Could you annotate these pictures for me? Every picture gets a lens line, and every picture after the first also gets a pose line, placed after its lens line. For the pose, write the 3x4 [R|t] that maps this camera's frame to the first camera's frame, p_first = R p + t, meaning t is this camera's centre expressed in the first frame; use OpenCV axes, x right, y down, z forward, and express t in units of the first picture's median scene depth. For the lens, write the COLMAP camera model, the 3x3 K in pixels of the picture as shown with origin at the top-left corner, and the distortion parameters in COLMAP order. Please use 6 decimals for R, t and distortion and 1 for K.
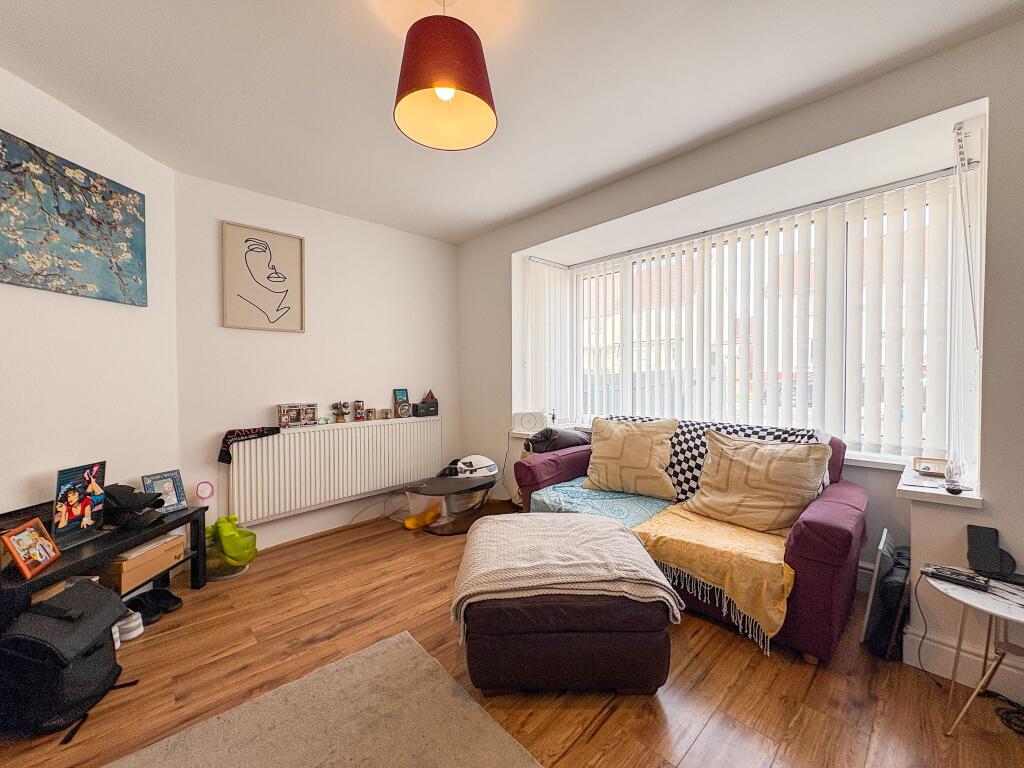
lens RADIAL K [[406.2, 0, 512.8], [0, 406.2, 384.4], [0, 0, 1]] dist [-0.000326, -0.000195]
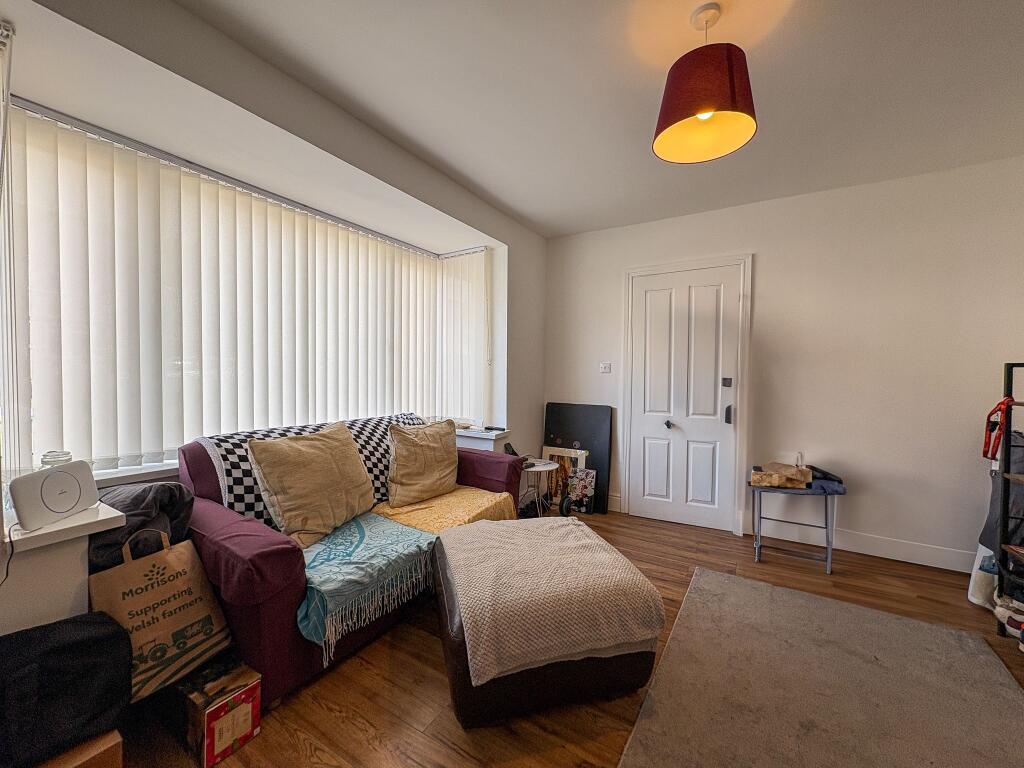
lens RADIAL K [[406.2, 0, 512.8], [0, 406.2, 384.4], [0, 0, 1]] dist [-0.000326, -0.000195]
pose [[-0.278384, -0.021142, 0.960237, -0.631034], [0.010612, 0.999629, 0.025086, -0.012374], [-0.960411, 0.017174, -0.278056, 1.063915]]
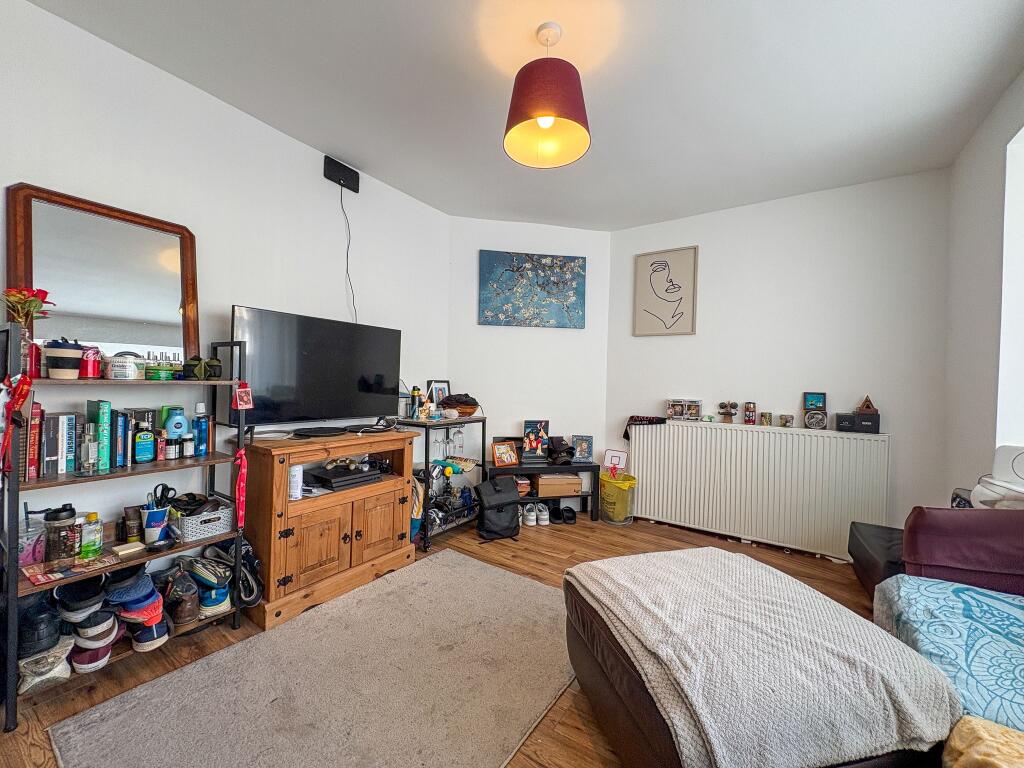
lens RADIAL K [[406.2, 0, 512.8], [0, 406.2, 384.4], [0, 0, 1]] dist [-0.000326, -0.000195]
pose [[0.224093, 0.019831, -0.974366, 0.567893], [-0.043615, 0.998995, 0.010302, 0.020134], [0.973591, 0.040188, 0.224733, 0.394508]]
